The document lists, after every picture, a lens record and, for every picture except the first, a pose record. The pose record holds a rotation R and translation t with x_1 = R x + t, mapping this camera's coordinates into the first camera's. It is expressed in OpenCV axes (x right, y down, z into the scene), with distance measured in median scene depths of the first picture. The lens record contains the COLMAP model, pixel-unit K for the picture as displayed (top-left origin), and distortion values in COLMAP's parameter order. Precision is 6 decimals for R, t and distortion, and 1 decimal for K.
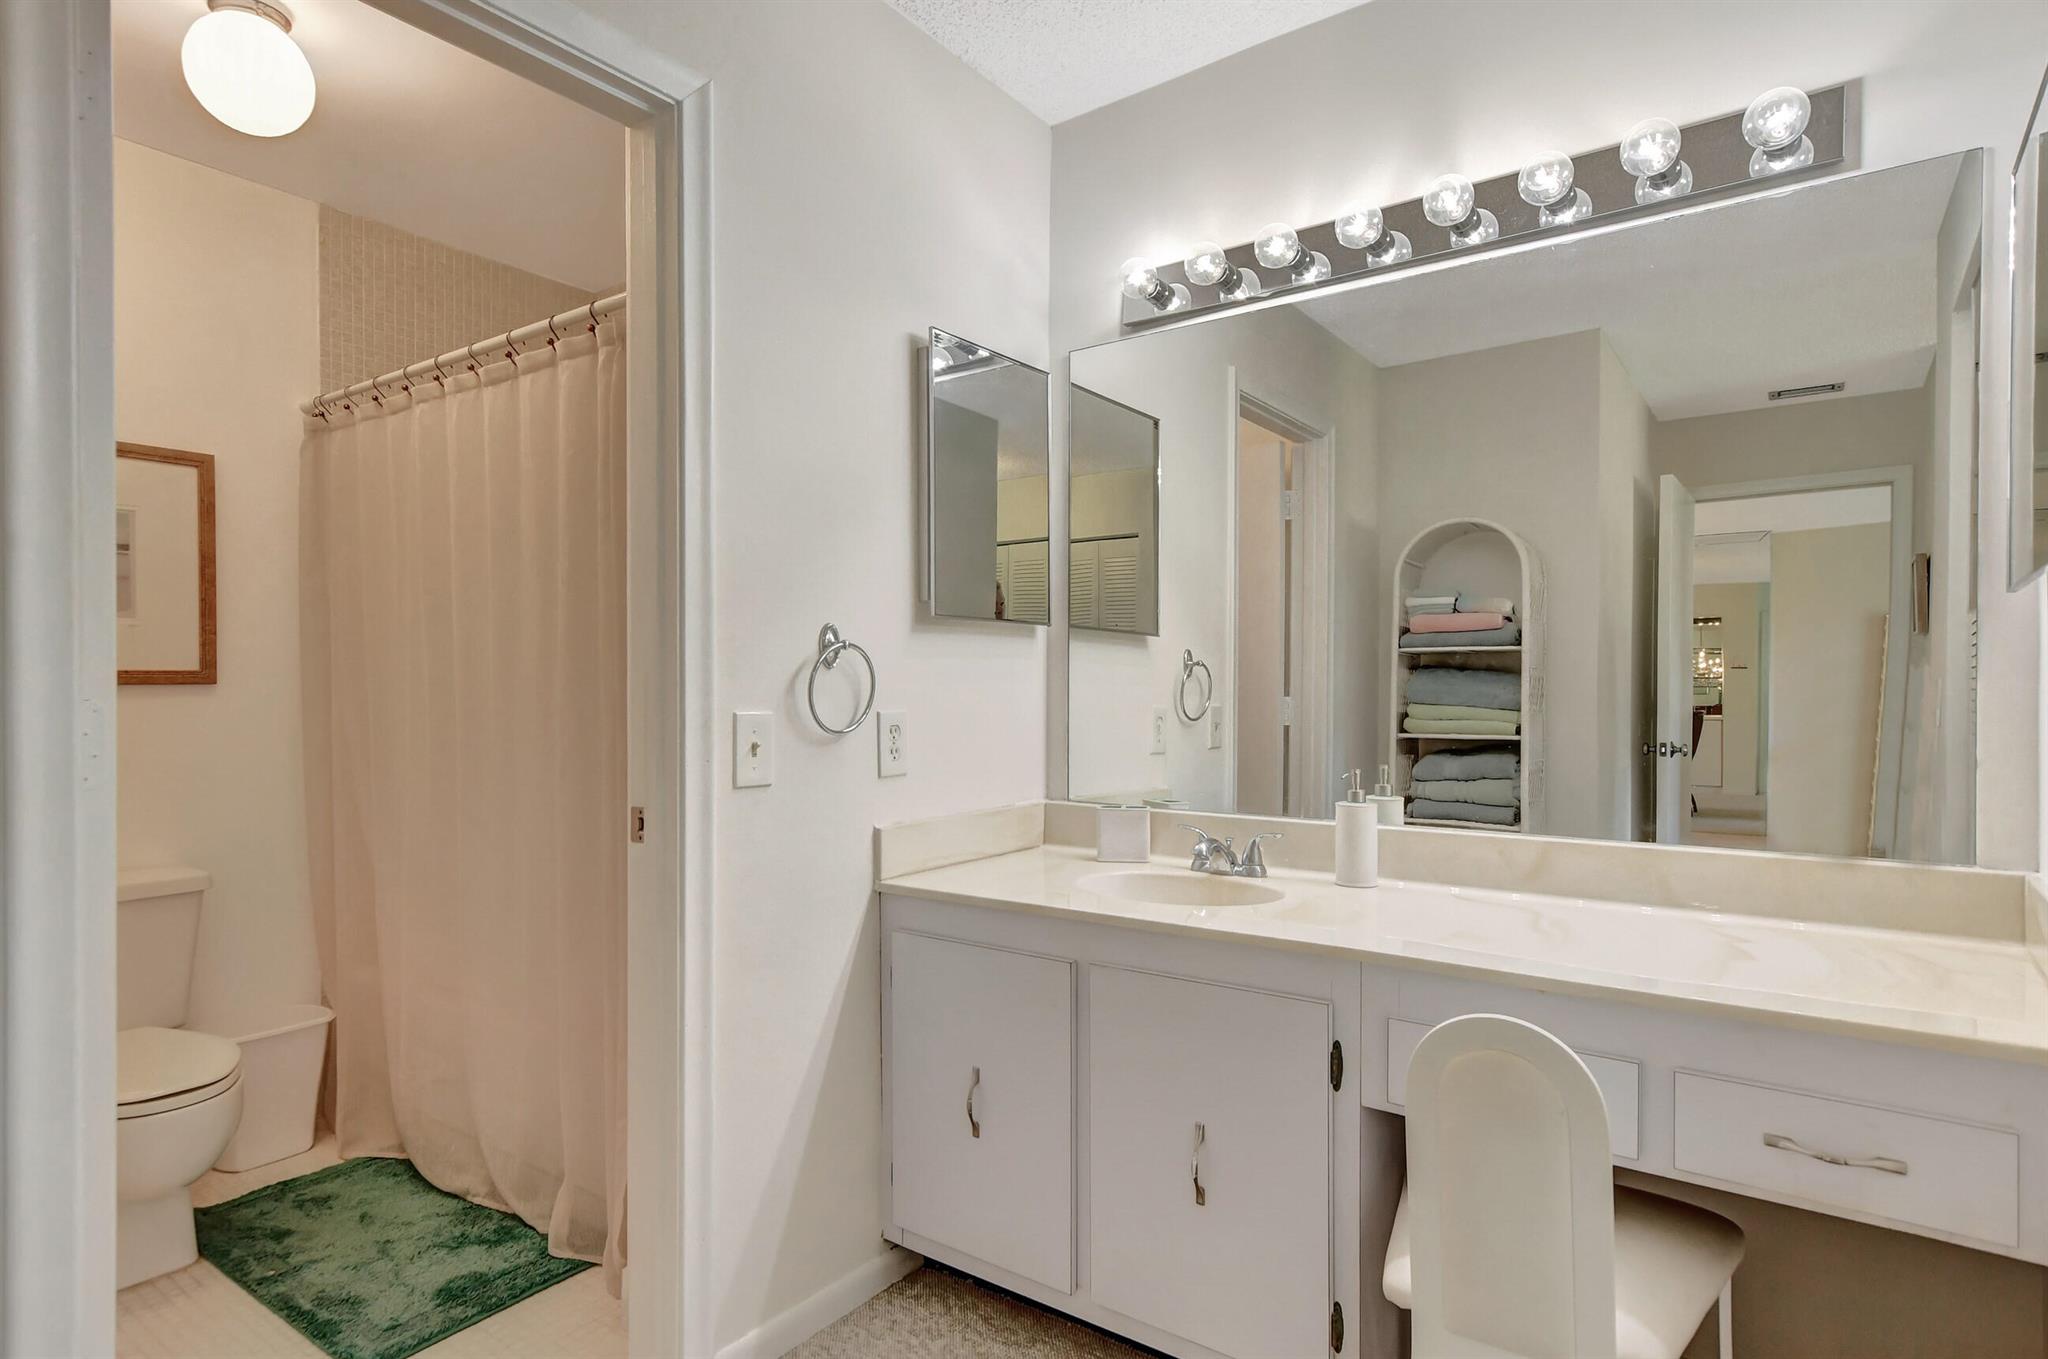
lens RADIAL K [[1094.0, 0, 1018.8], [0, 1094.0, 689.4], [0, 0, 1]] dist [0.002529, 0.000664]
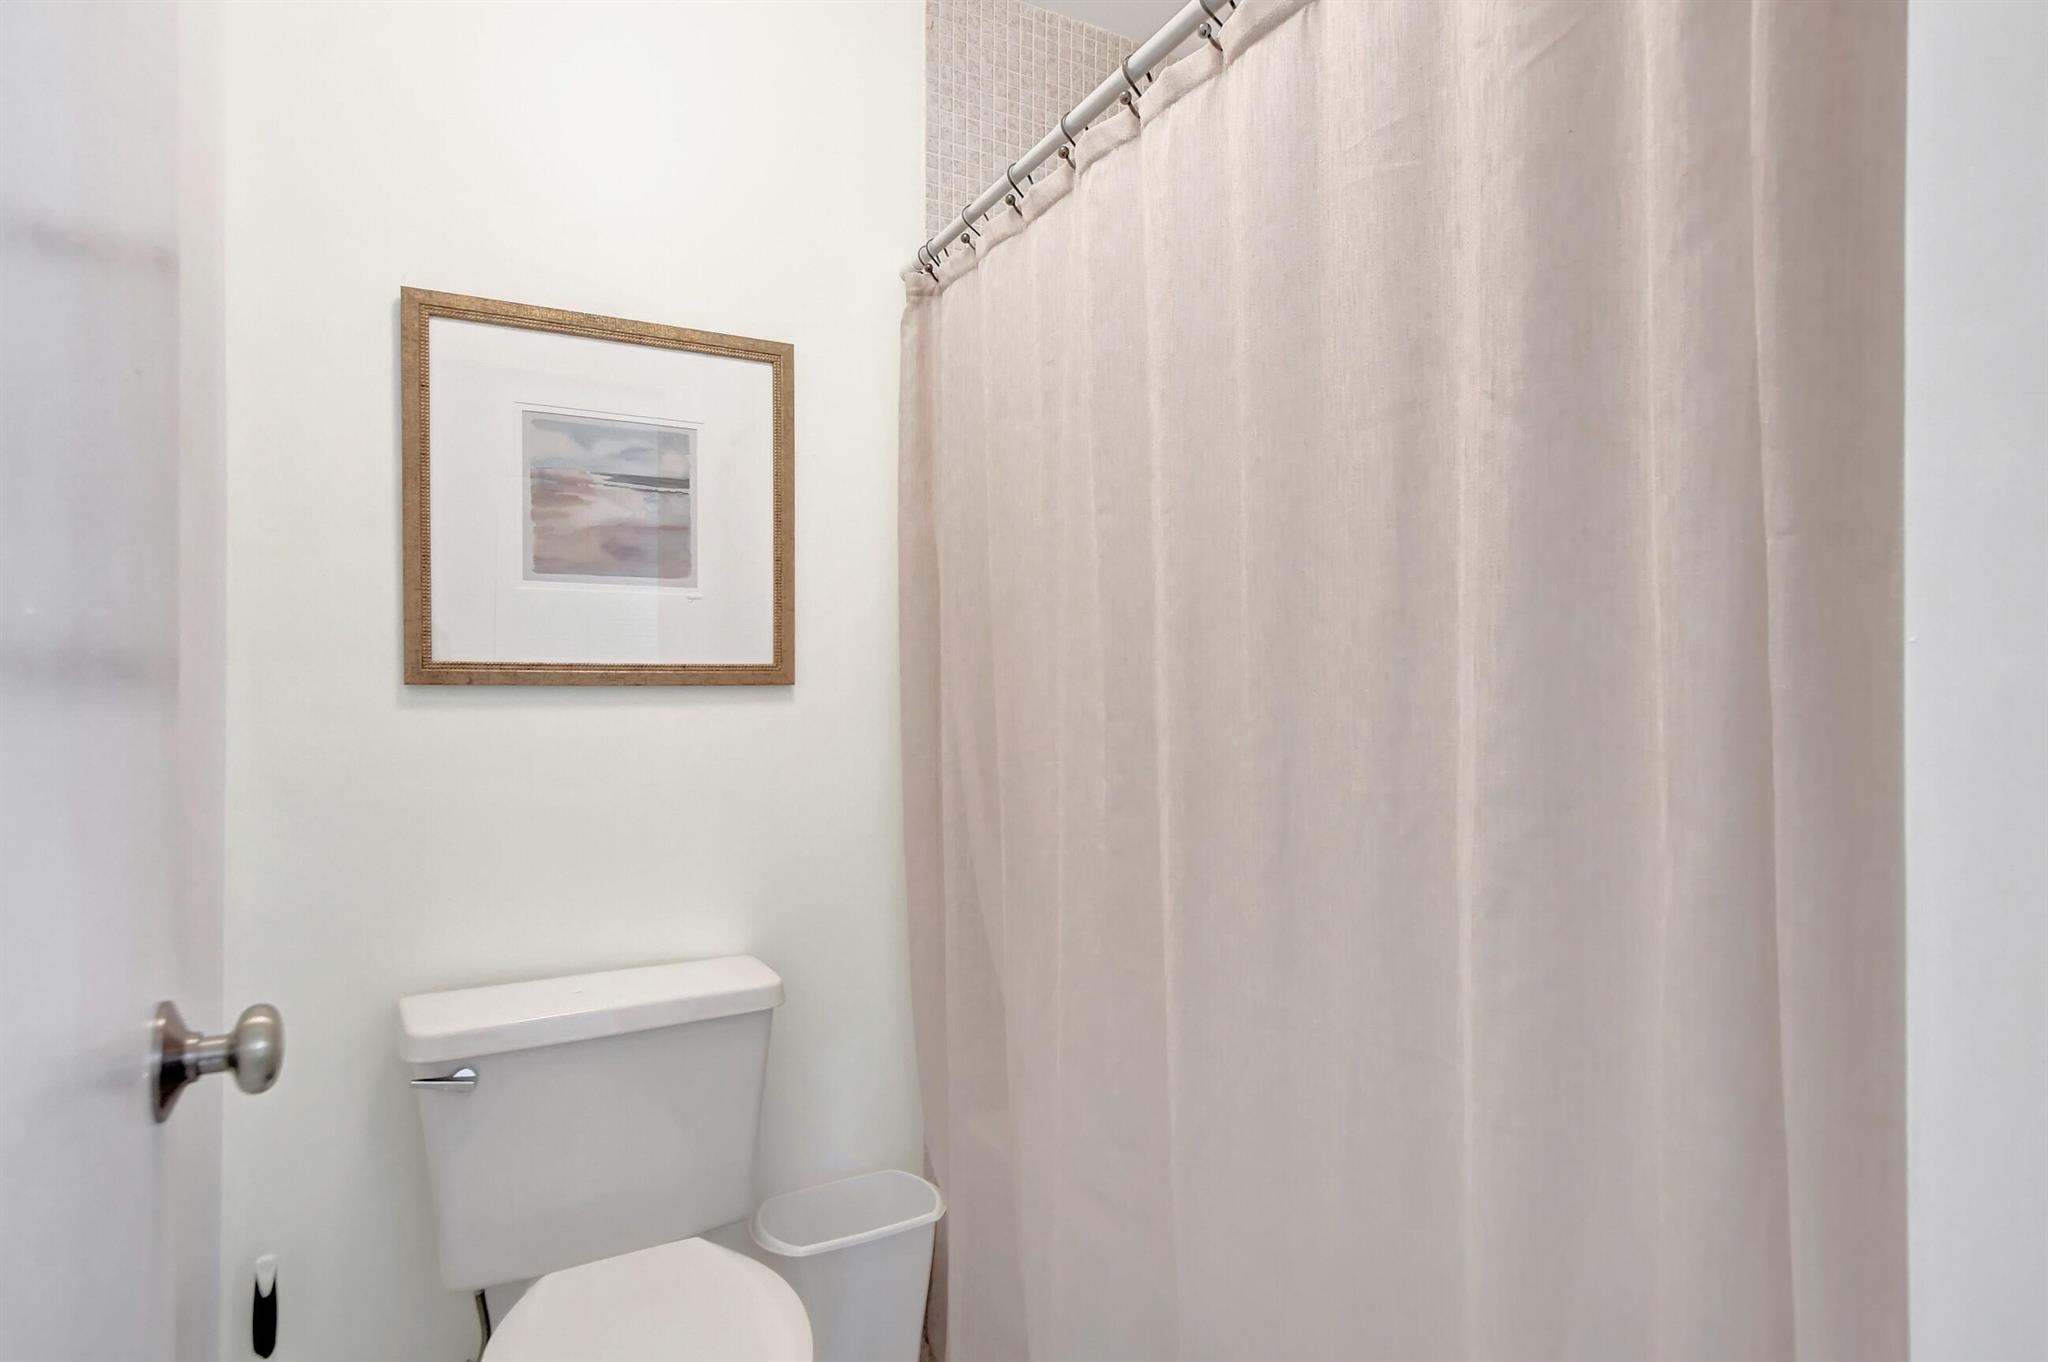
lens RADIAL K [[1094.0, 0, 1028.5], [0, 1094.0, 683.0], [0, 0, 1]] dist [0.002529, 0.000664]
pose [[0.900568, -0.007031, -0.434658, -0.314929], [-0.001390, 0.999818, -0.019052, 0.006042], [0.434713, 0.017762, 0.900394, 0.462822]]
